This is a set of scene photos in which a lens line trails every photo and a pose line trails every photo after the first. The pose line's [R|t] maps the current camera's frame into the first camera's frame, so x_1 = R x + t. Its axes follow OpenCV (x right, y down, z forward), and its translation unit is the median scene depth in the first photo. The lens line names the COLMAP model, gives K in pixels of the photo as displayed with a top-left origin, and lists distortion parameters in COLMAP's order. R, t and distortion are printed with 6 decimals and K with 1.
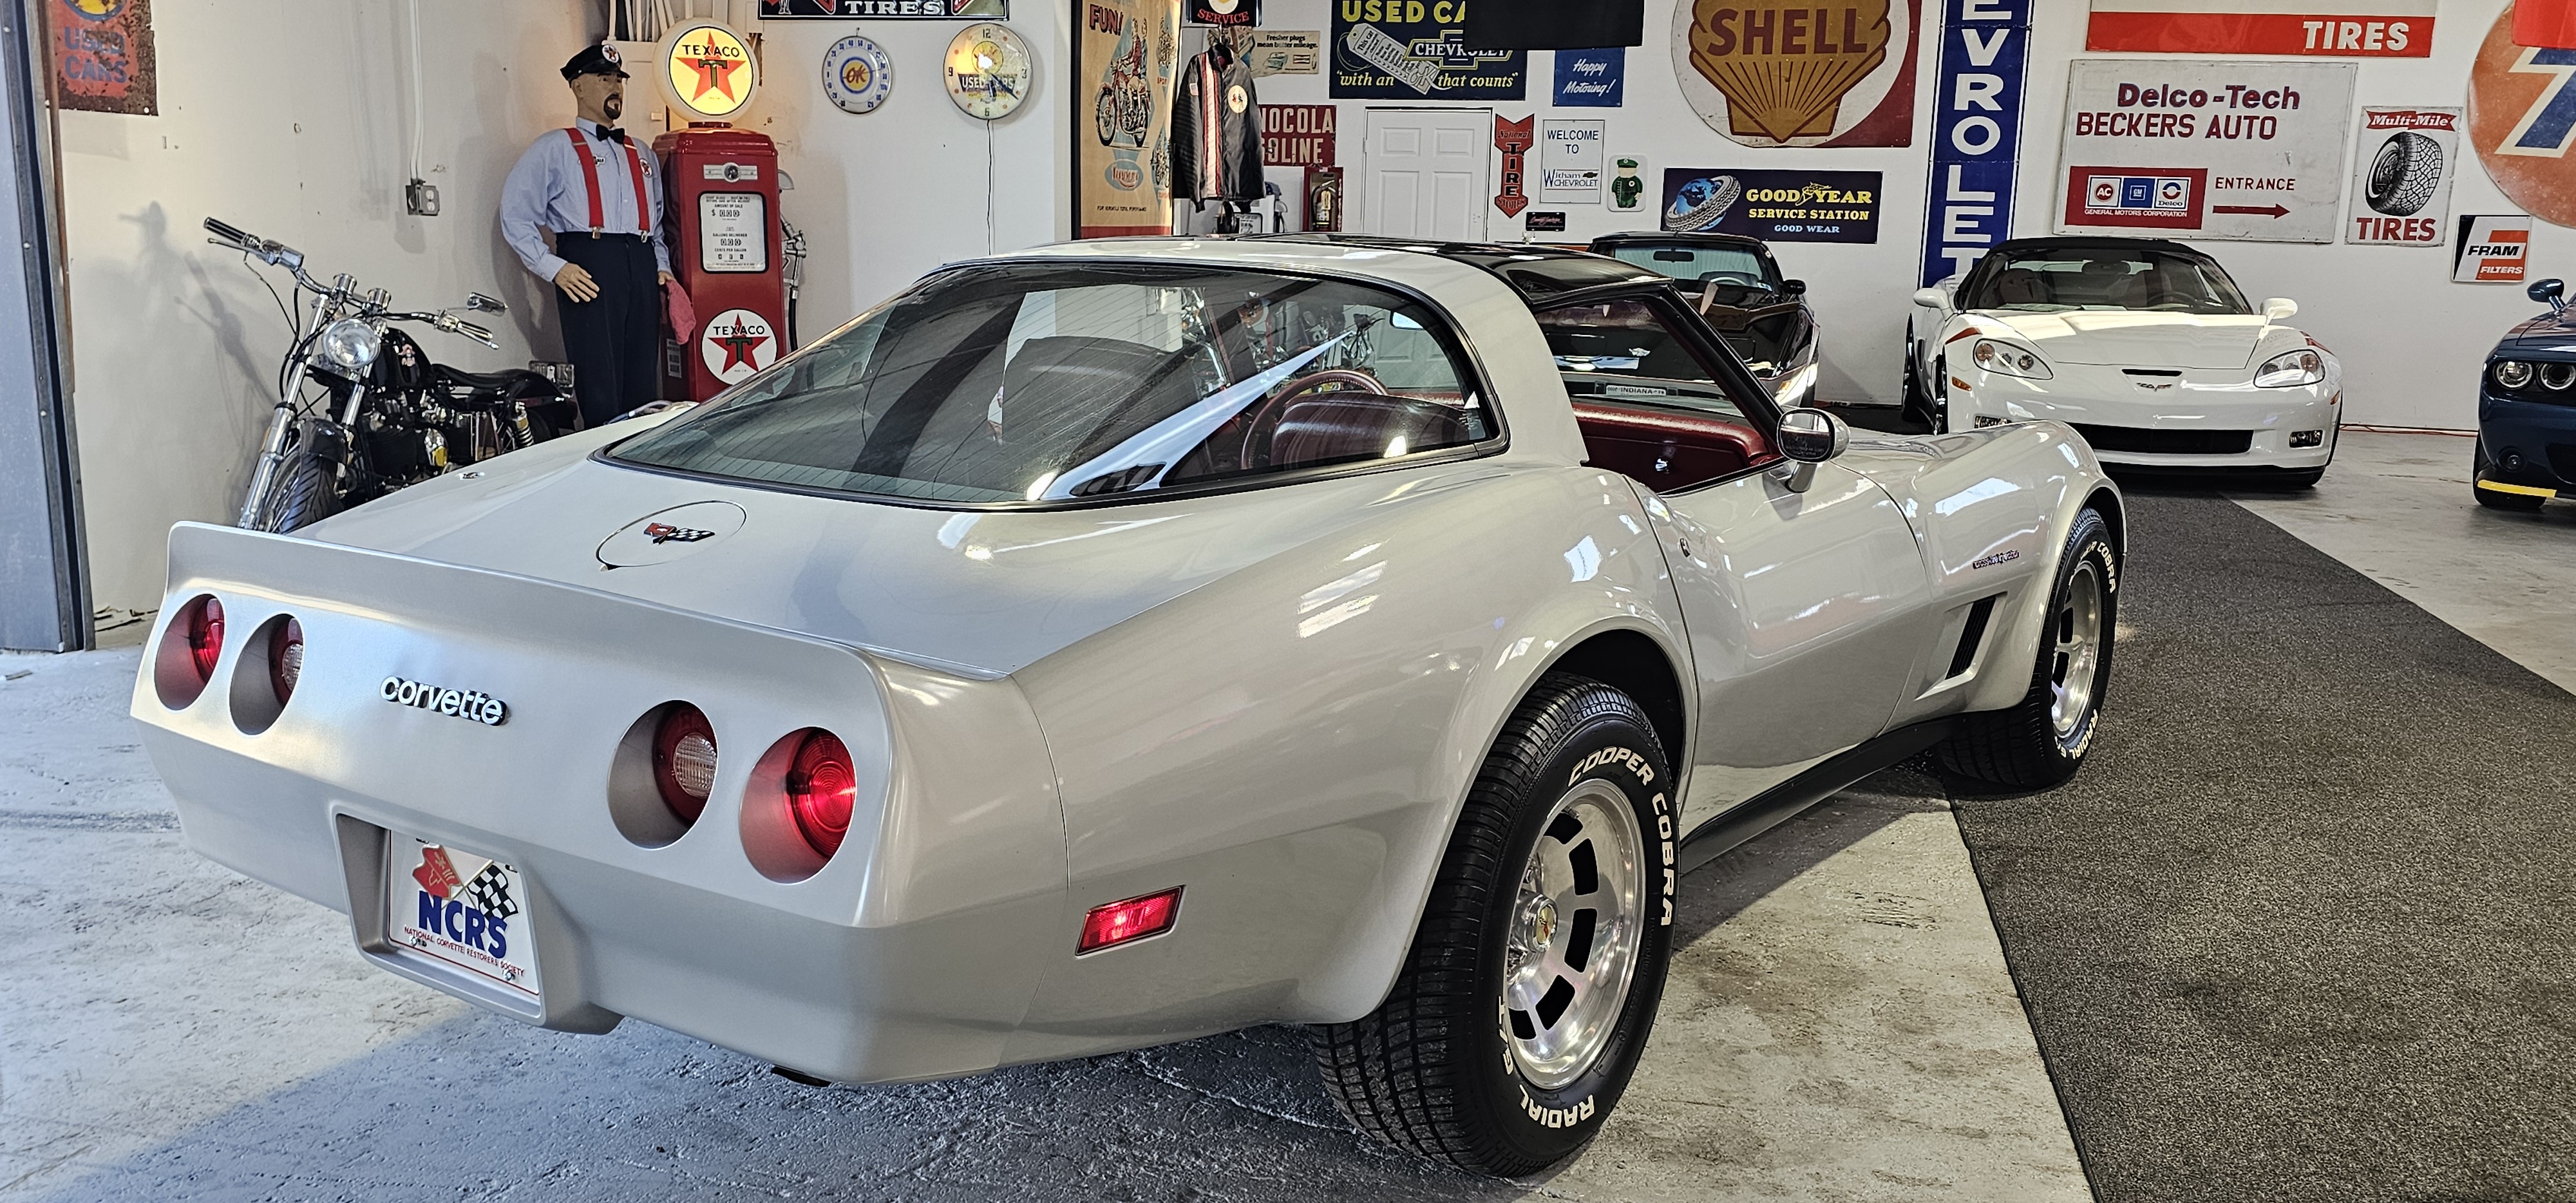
lens RADIAL K [[2034.5, 0, 1286.4], [0, 2034.5, 568.4], [0, 0, 1]] dist [0.088064, -0.107529]
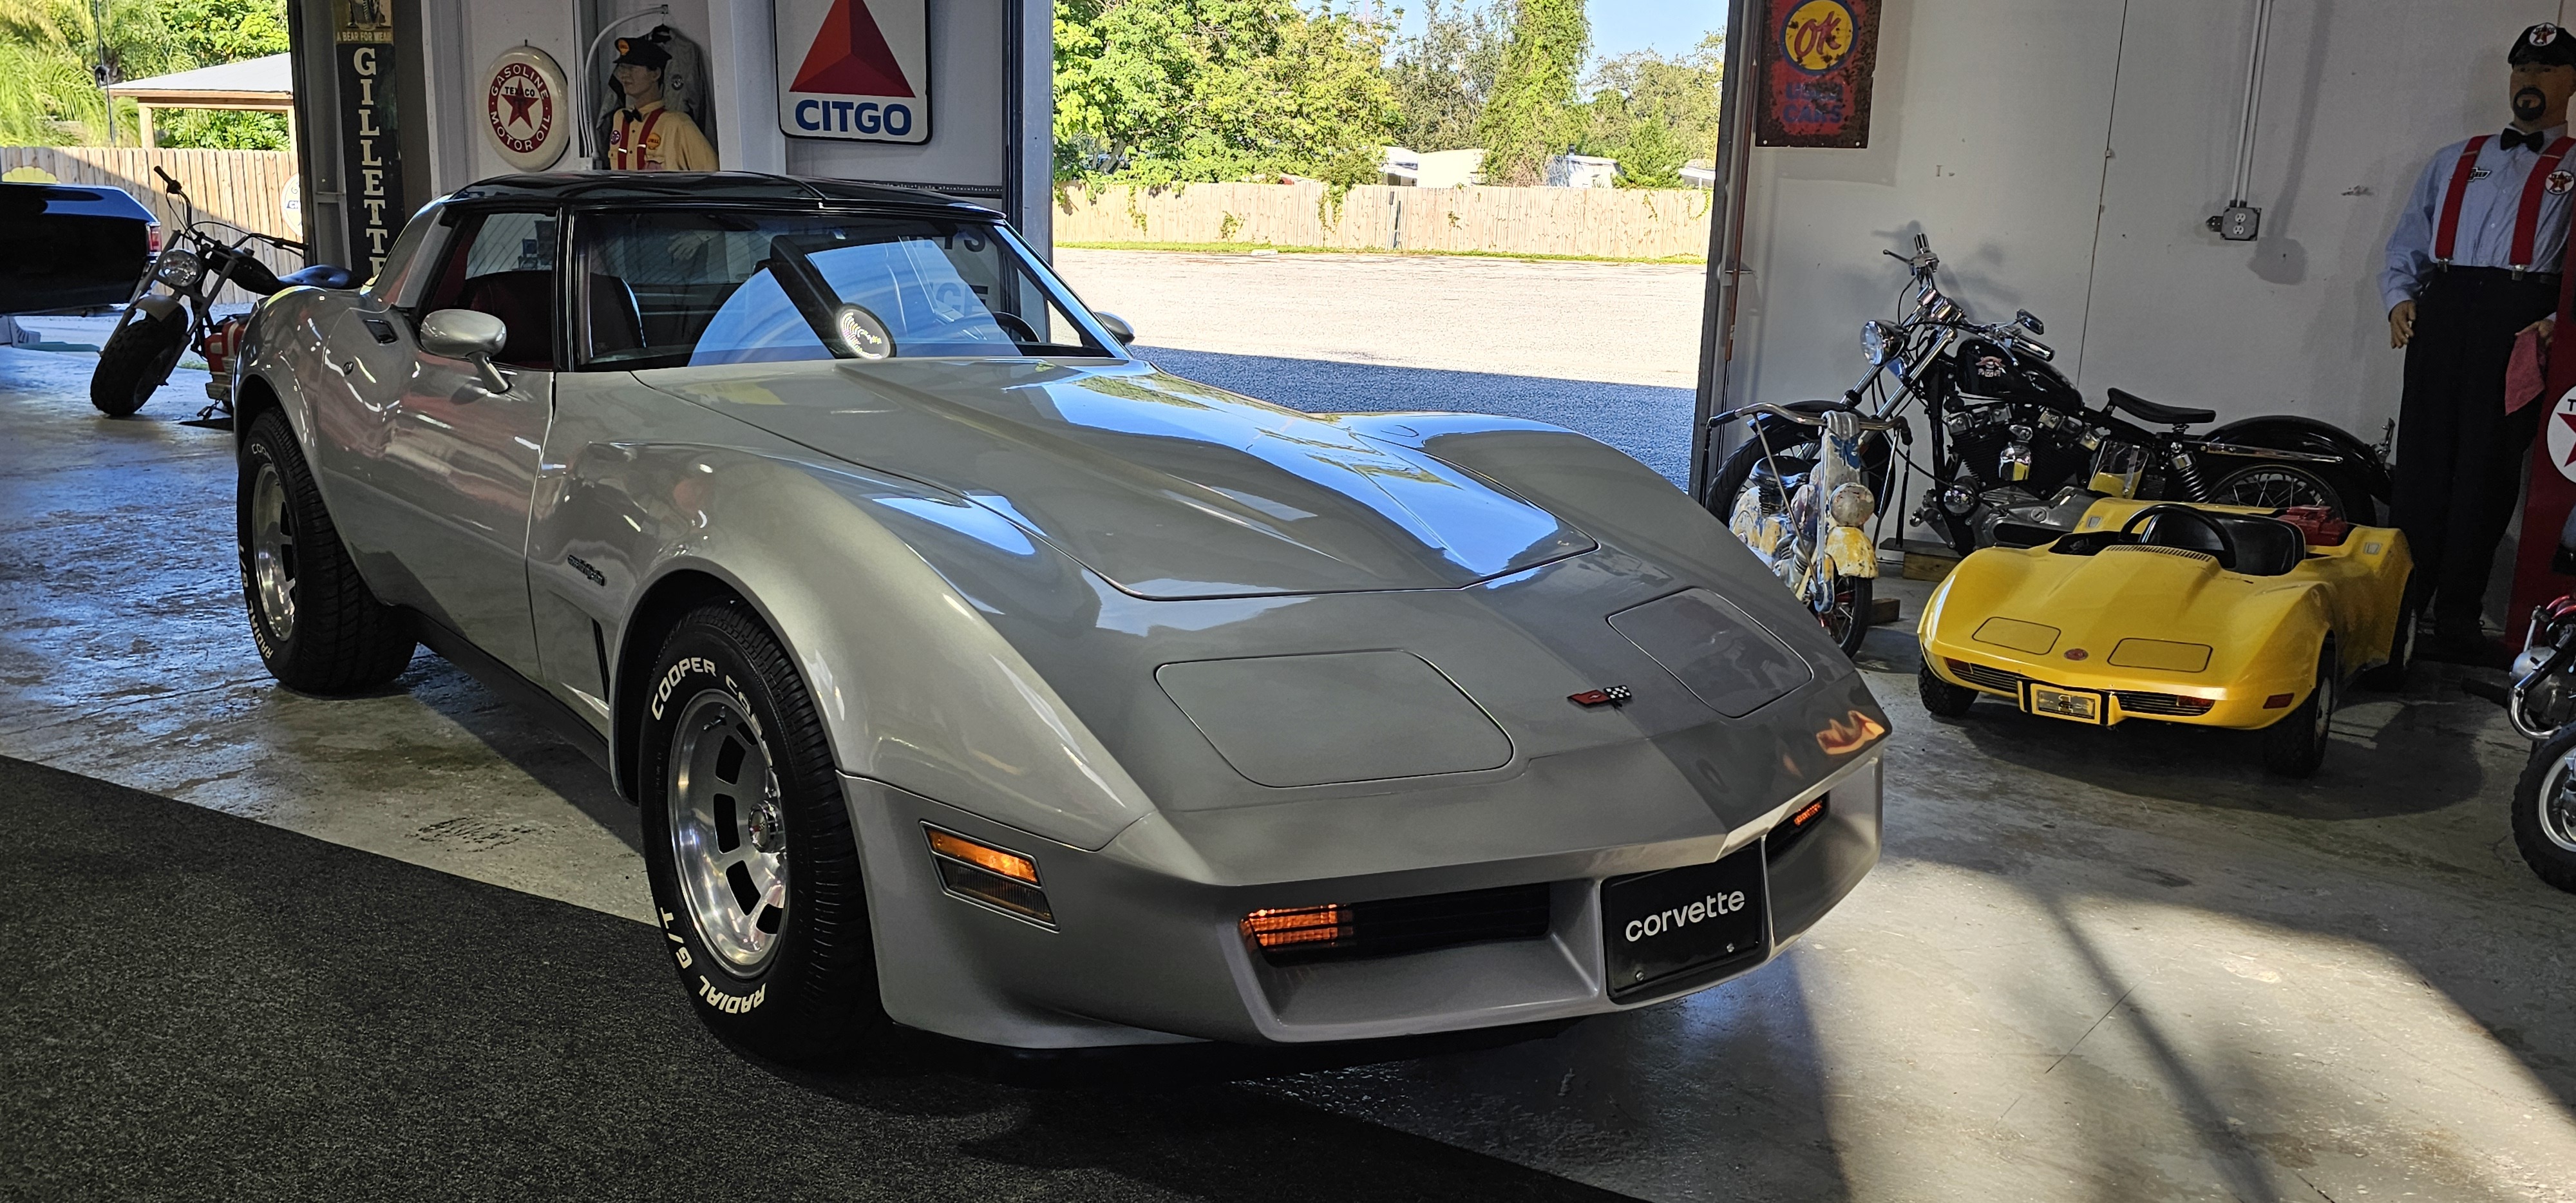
lens RADIAL K [[2034.5, 0, 1286.4], [0, 2034.5, 568.4], [0, 0, 1]] dist [0.088064, -0.107529]
pose [[-0.275970, 0.140710, -0.950811, 0.716984], [-0.203450, 0.958260, 0.200863, -0.152719], [0.939388, 0.248874, -0.235823, 1.010698]]
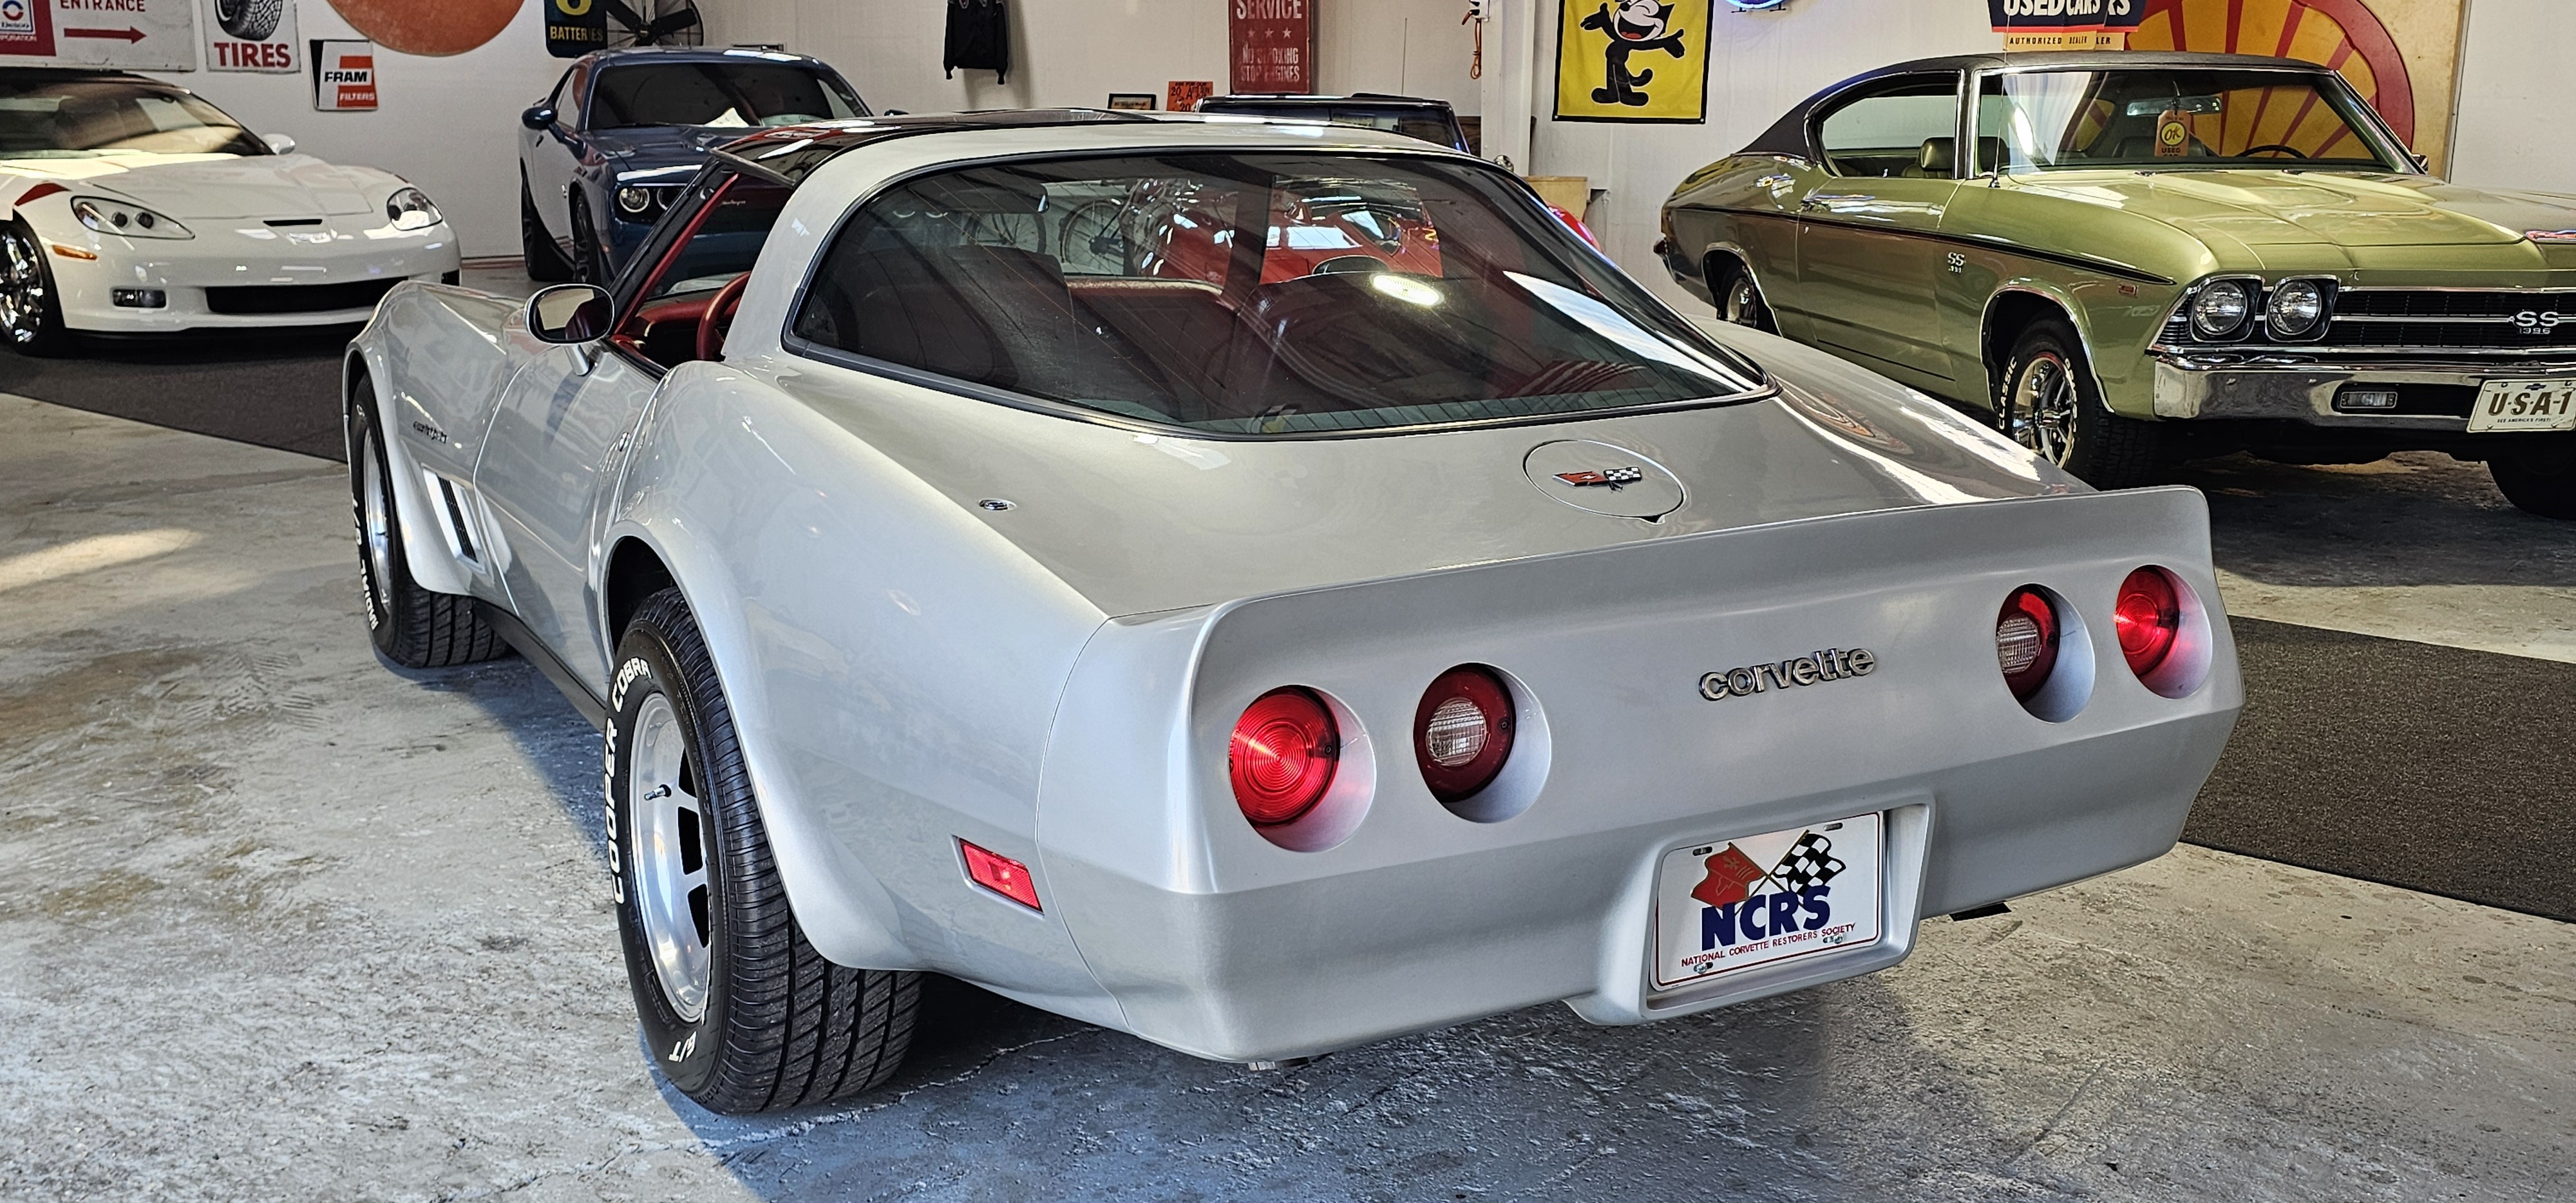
lens RADIAL K [[2282.1, 0, 1300.6], [0, 2282.1, 551.7], [0, 0, 1]] dist [0.104668, -0.159817]
pose [[0.432995, -0.199399, 0.879065, -0.523612], [0.150589, 0.977522, 0.147557, -0.064398], [-0.888728, 0.068486, 0.453290, 0.276099]]
